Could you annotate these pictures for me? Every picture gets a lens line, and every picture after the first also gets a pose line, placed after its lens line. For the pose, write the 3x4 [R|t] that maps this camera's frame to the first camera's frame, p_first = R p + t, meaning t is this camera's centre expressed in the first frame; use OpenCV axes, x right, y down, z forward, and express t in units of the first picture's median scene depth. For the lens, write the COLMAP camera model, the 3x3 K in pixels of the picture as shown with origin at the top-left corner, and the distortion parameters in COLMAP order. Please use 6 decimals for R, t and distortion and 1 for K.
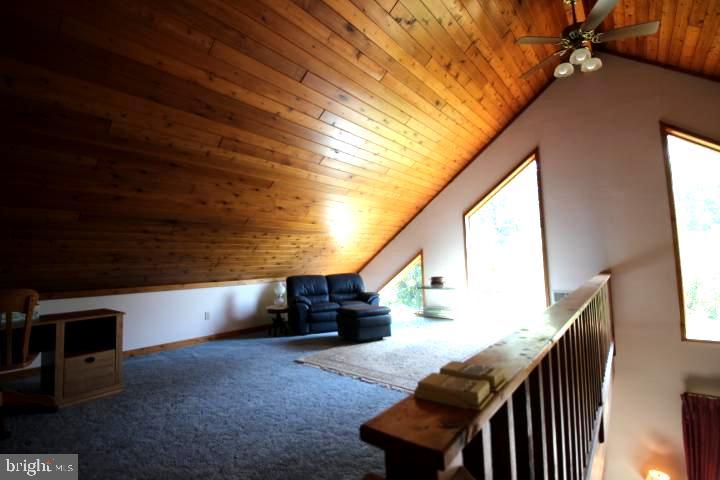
lens RADIAL K [[331.5, 0, 351.3], [0, 331.5, 234.9], [0, 0, 1]] dist [-0.007100, -0.009600]
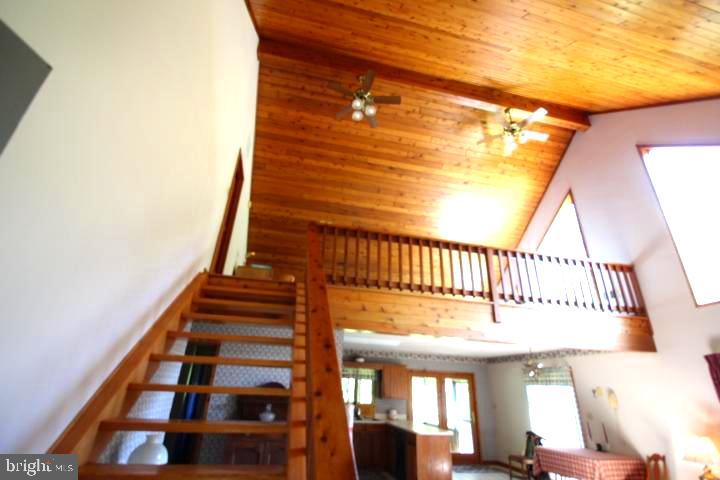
lens RADIAL K [[331.5, 0, 355.1], [0, 331.5, 234.1], [0, 0, 1]] dist [-0.007100, -0.009600]
pose [[0.792514, -0.200285, -0.576028, 0.991610], [-0.013034, 0.938756, -0.344337, 0.619924], [0.609715, 0.280400, 0.741366, -0.773219]]
